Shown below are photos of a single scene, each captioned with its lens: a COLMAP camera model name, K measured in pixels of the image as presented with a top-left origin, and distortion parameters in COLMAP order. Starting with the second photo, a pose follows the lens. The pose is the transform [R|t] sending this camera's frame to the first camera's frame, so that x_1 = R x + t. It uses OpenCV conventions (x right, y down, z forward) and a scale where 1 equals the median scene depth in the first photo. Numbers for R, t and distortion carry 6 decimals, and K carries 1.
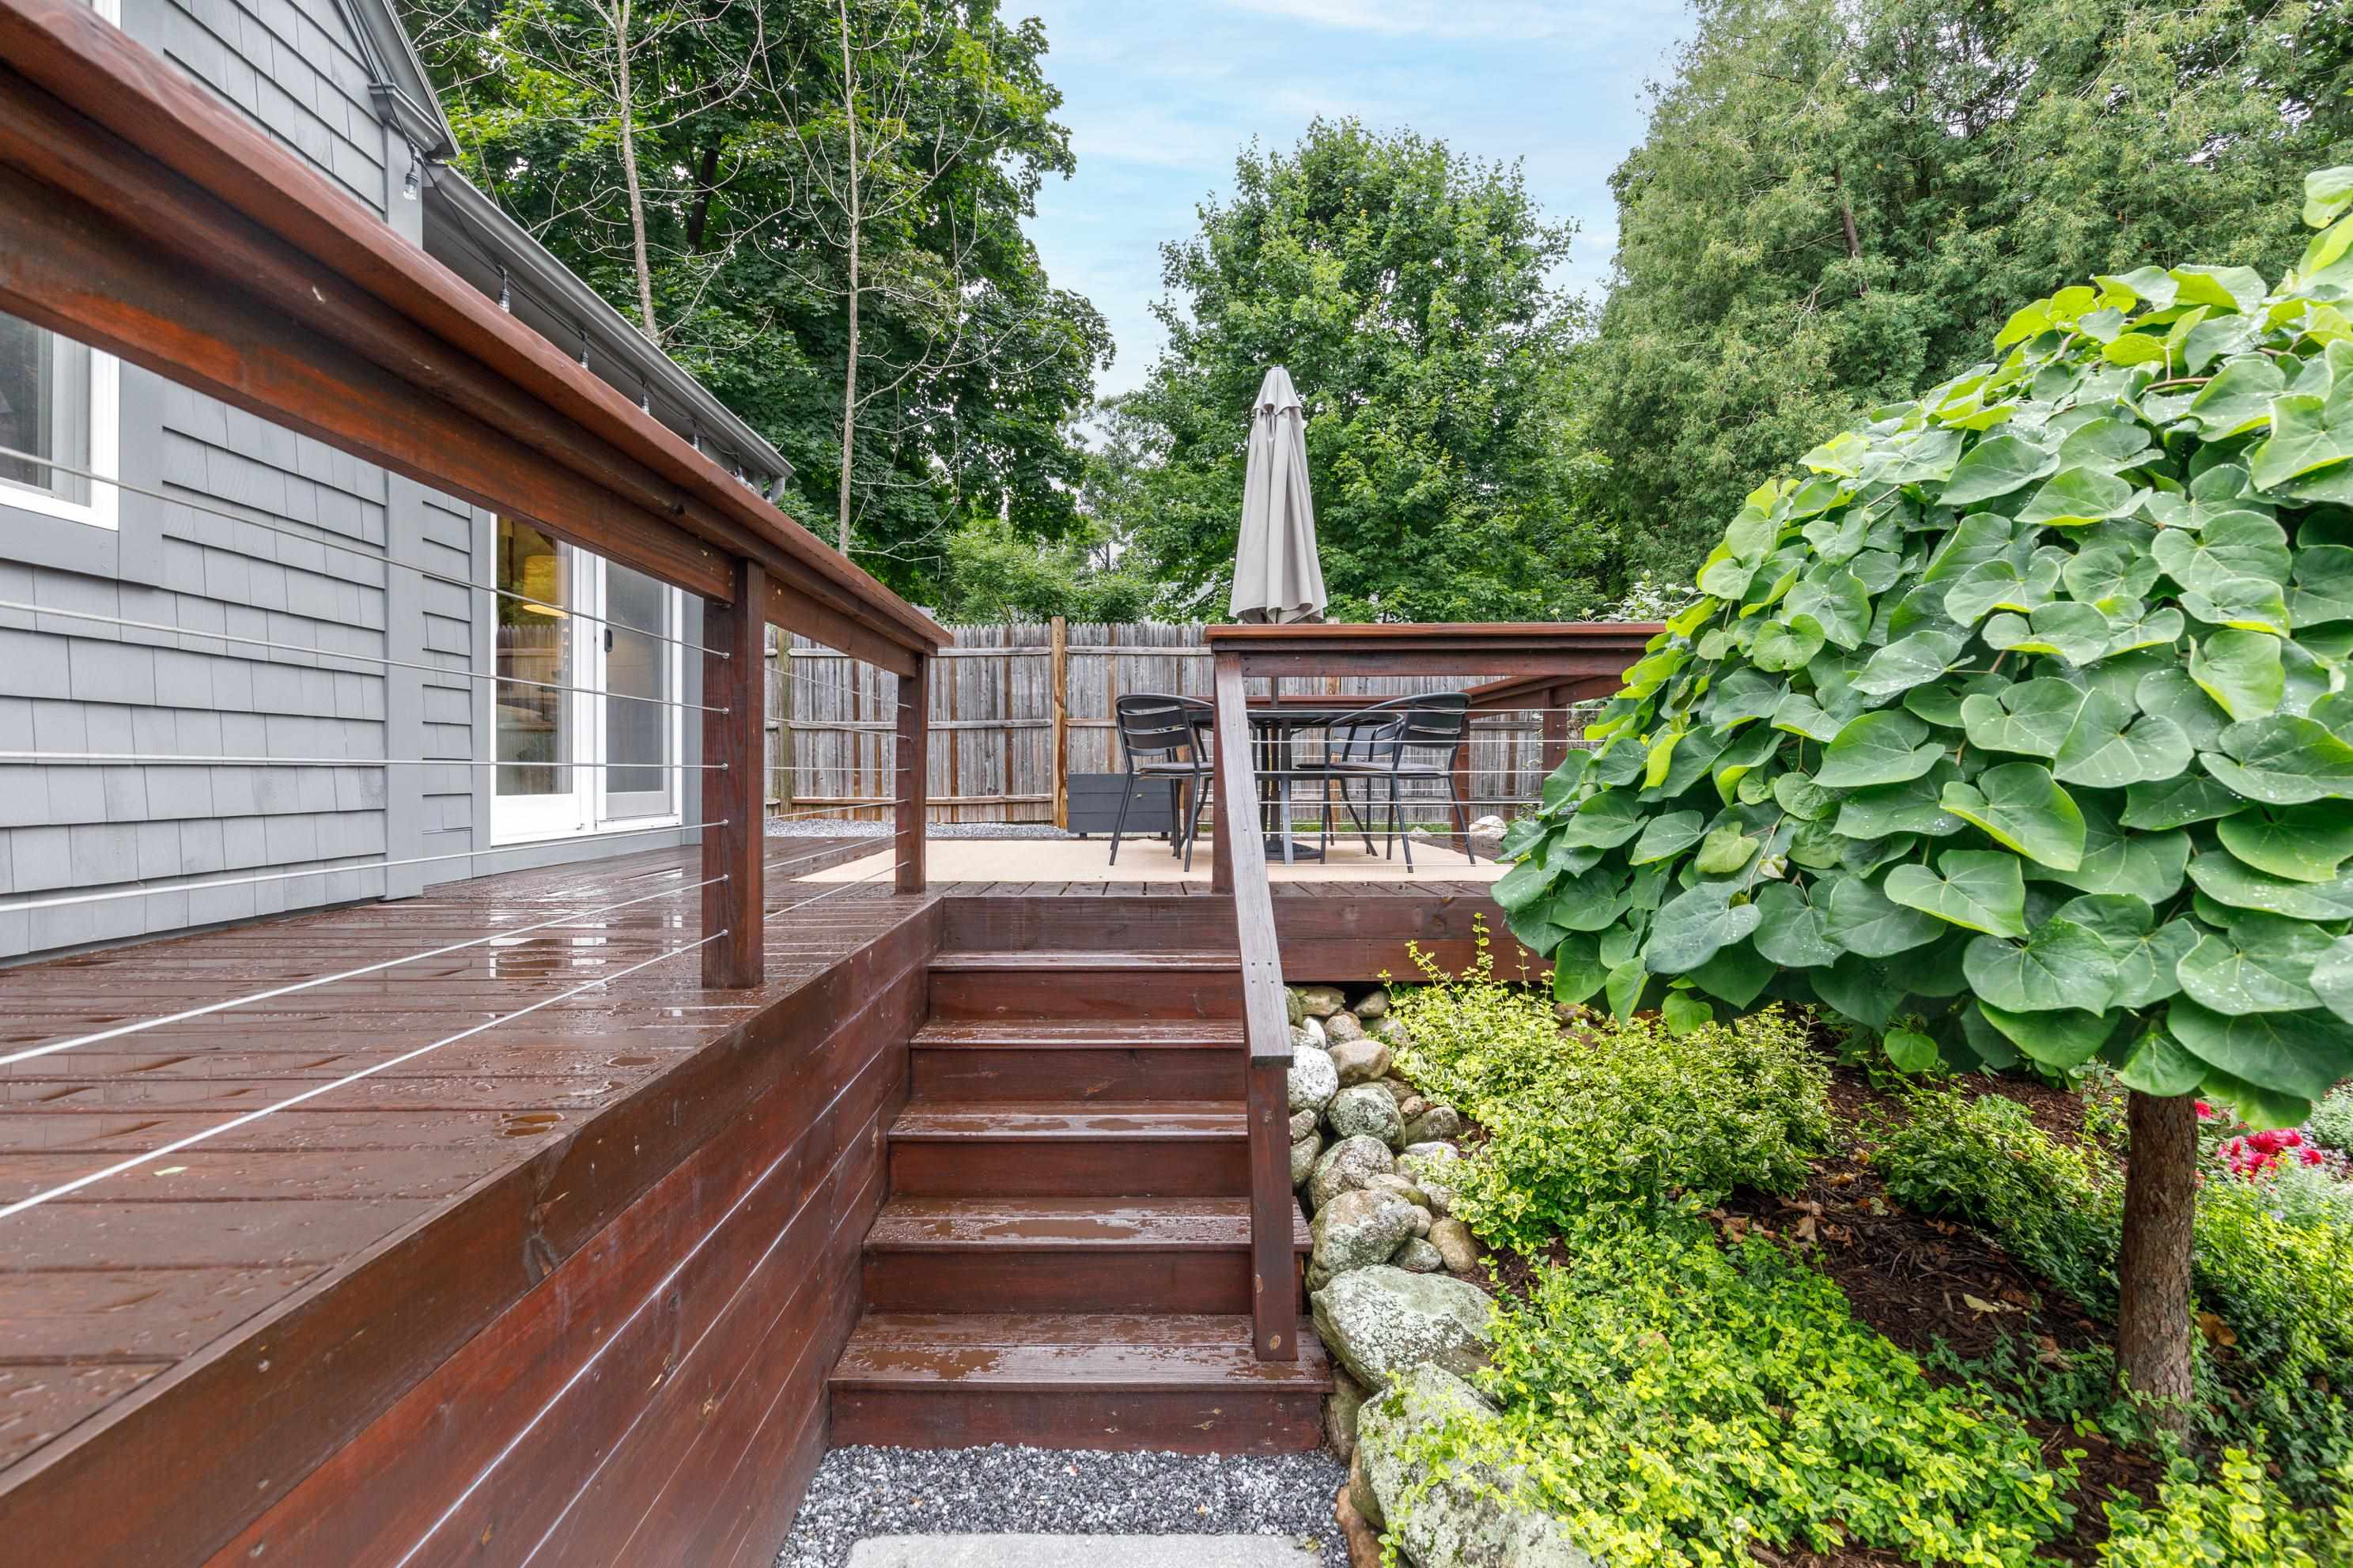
lens RADIAL K [[1071.0, 0, 1127.8], [0, 1071.0, 775.0], [0, 0, 1]] dist [0.002356, 0.000242]
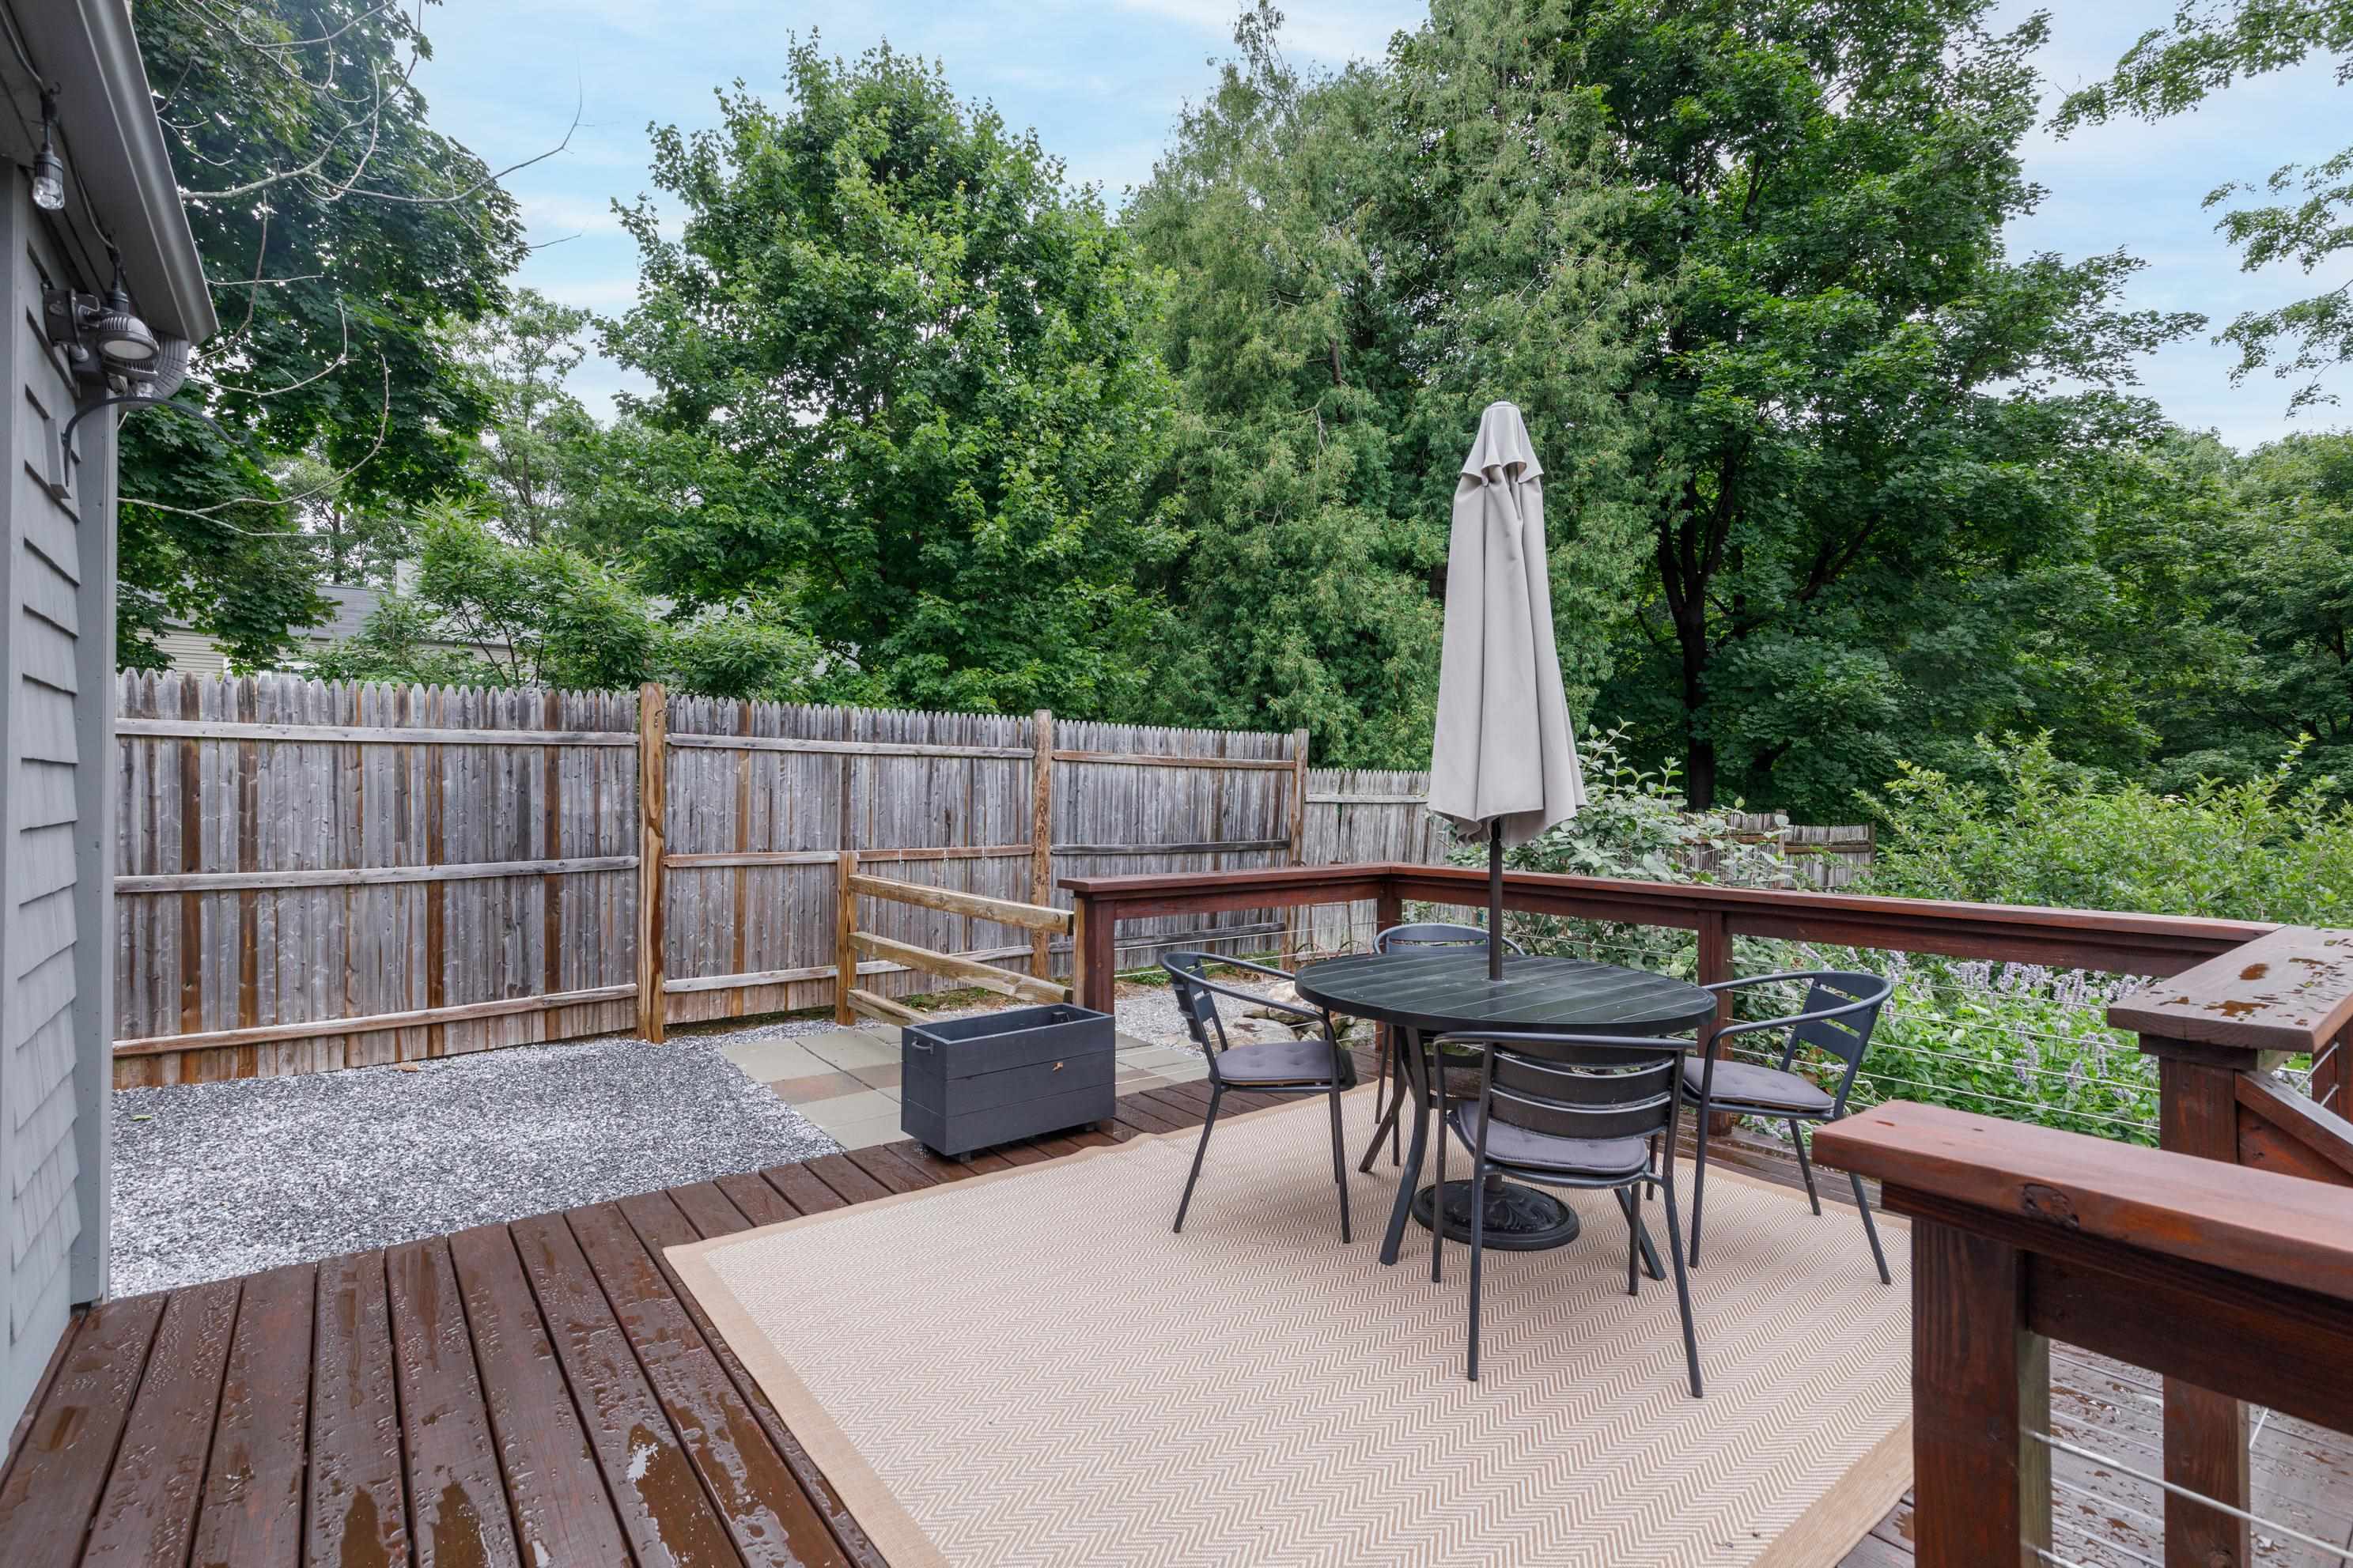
lens RADIAL K [[1071.0, 0, 1152.2], [0, 1071.0, 787.1], [0, 0, 1]] dist [0.002356, 0.000242]
pose [[0.784258, 0.010825, 0.620341, -0.213829], [-0.008824, 0.999941, -0.006294, -0.088722], [-0.620373, -0.000538, 0.784307, 0.365863]]
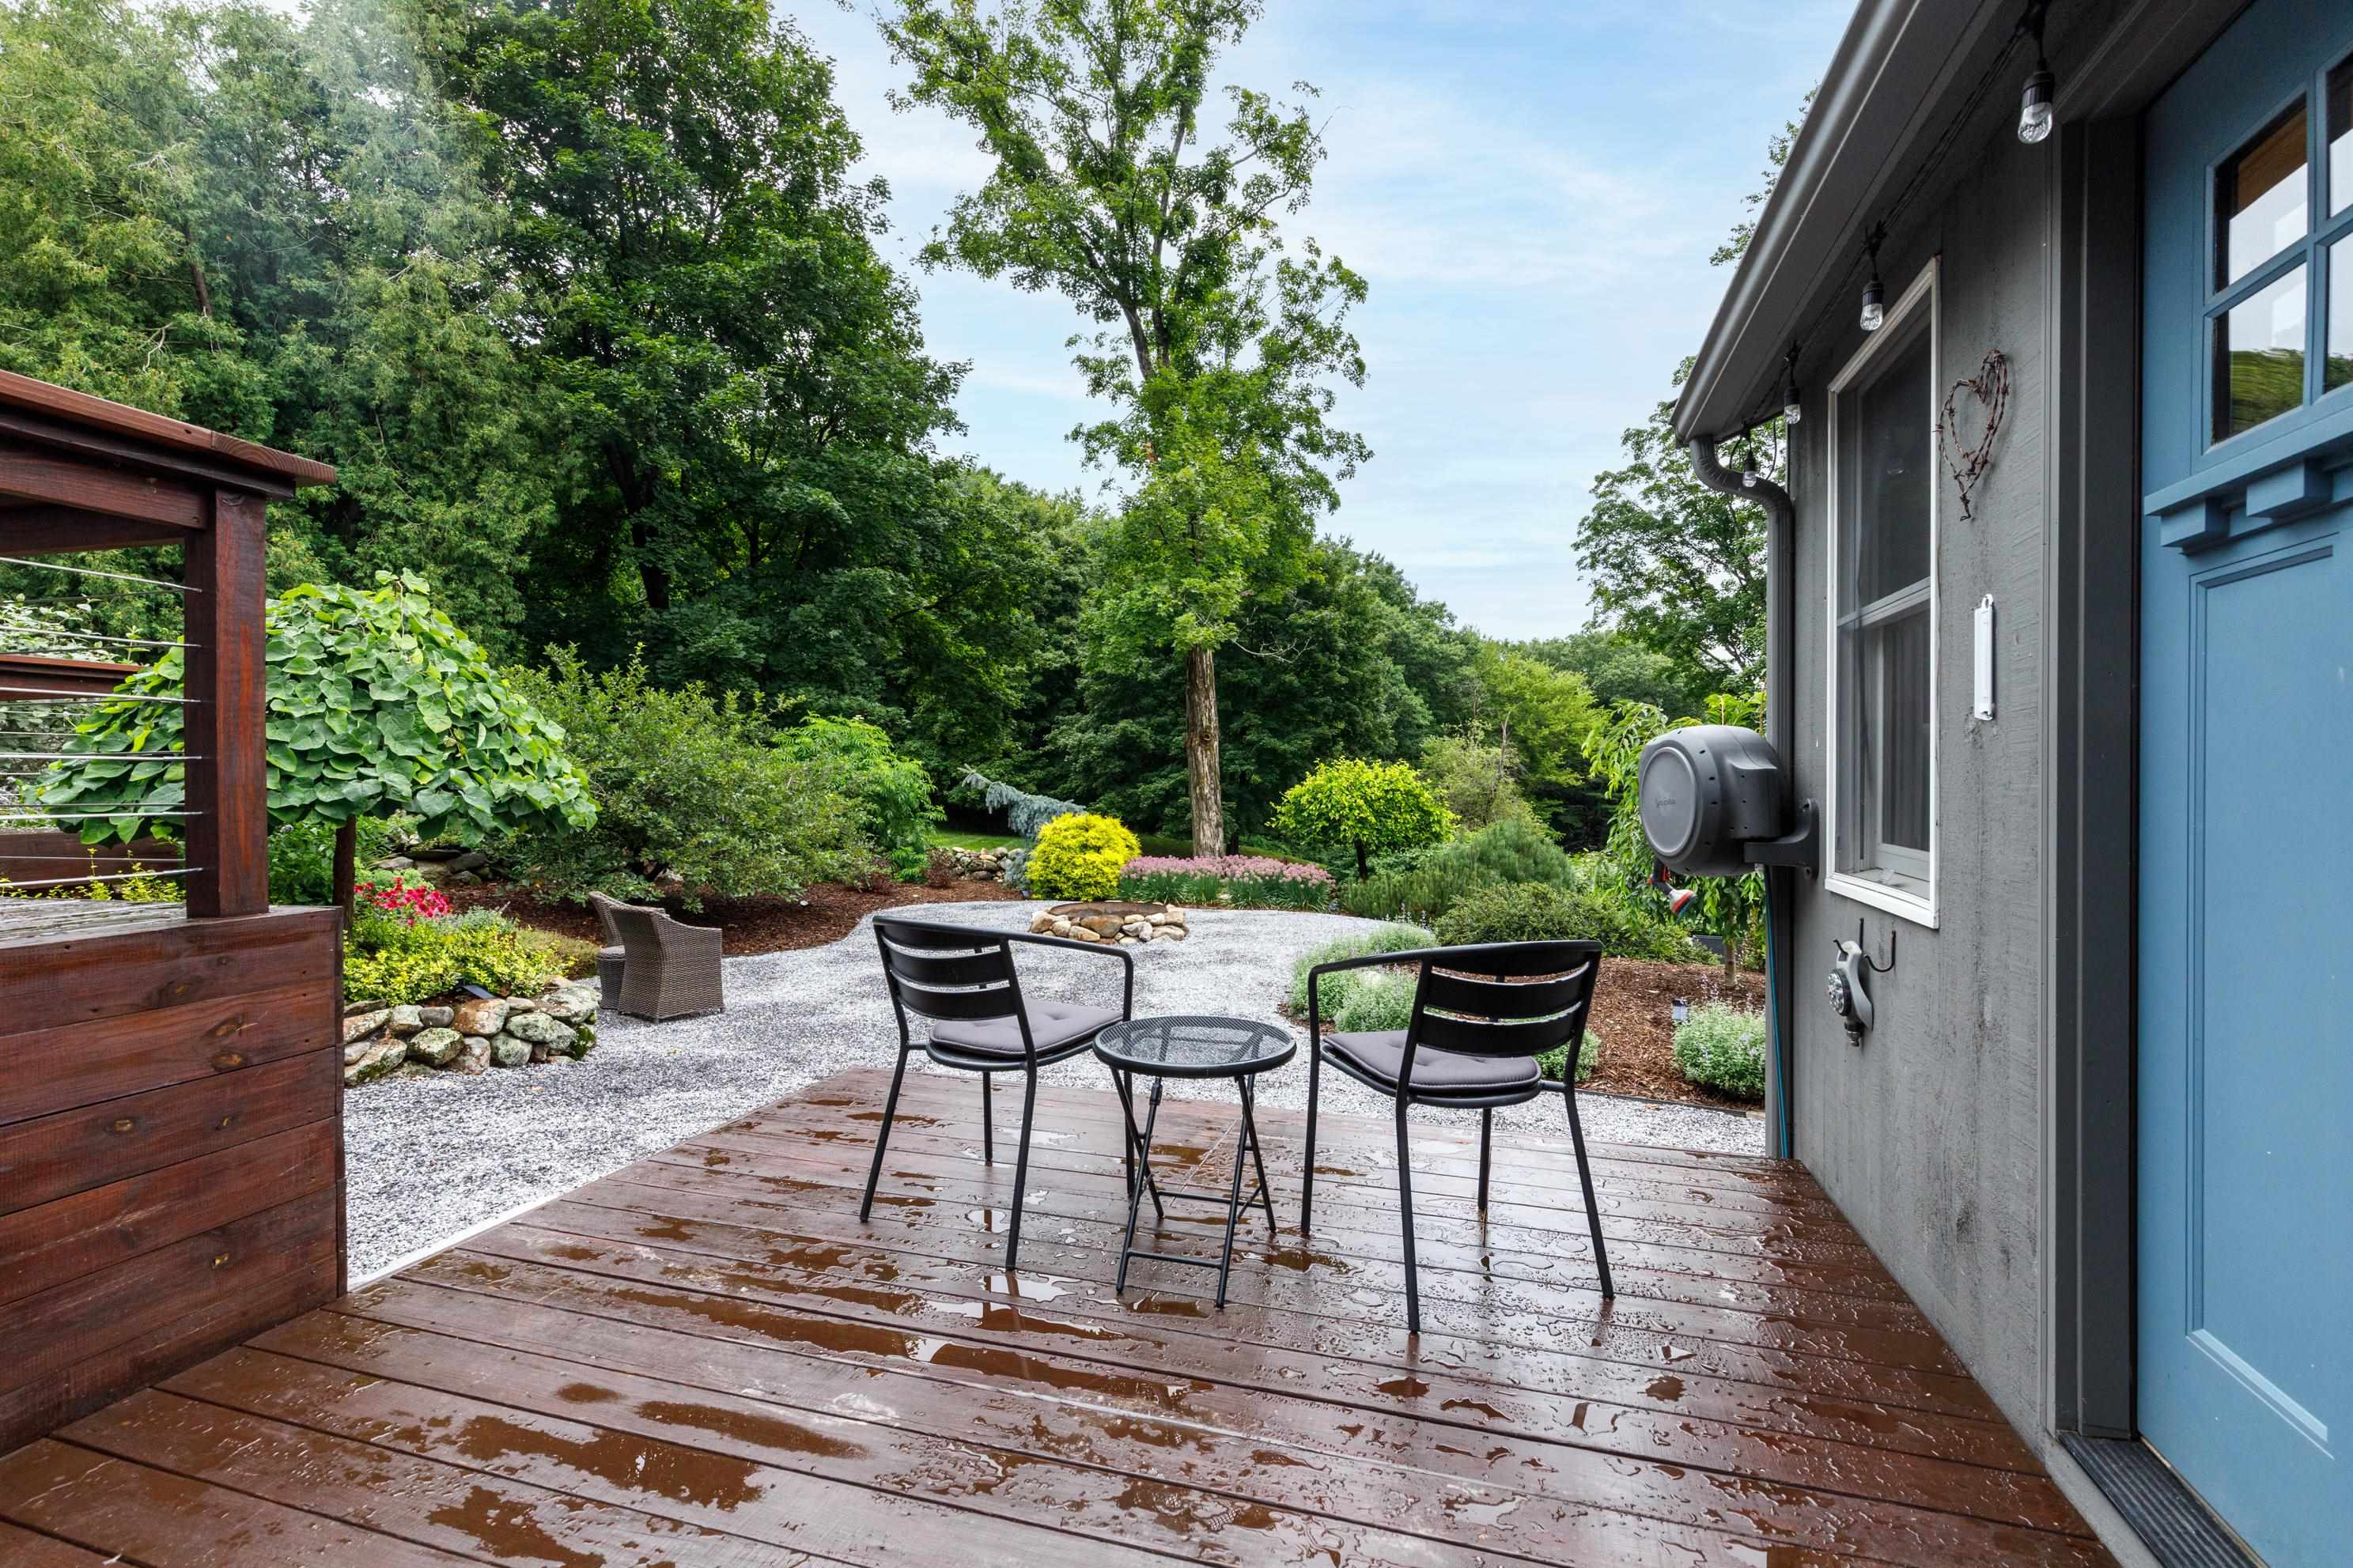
lens RADIAL K [[1071.0, 0, 1188.6], [0, 1071.0, 780.2], [0, 0, 1]] dist [0.002356, 0.000242]
pose [[0.228634, 0.000649, 0.973512, -0.254435], [0.004612, 0.999988, -0.001749, 0.017199], [-0.973502, 0.004890, 0.228628, -0.359349]]
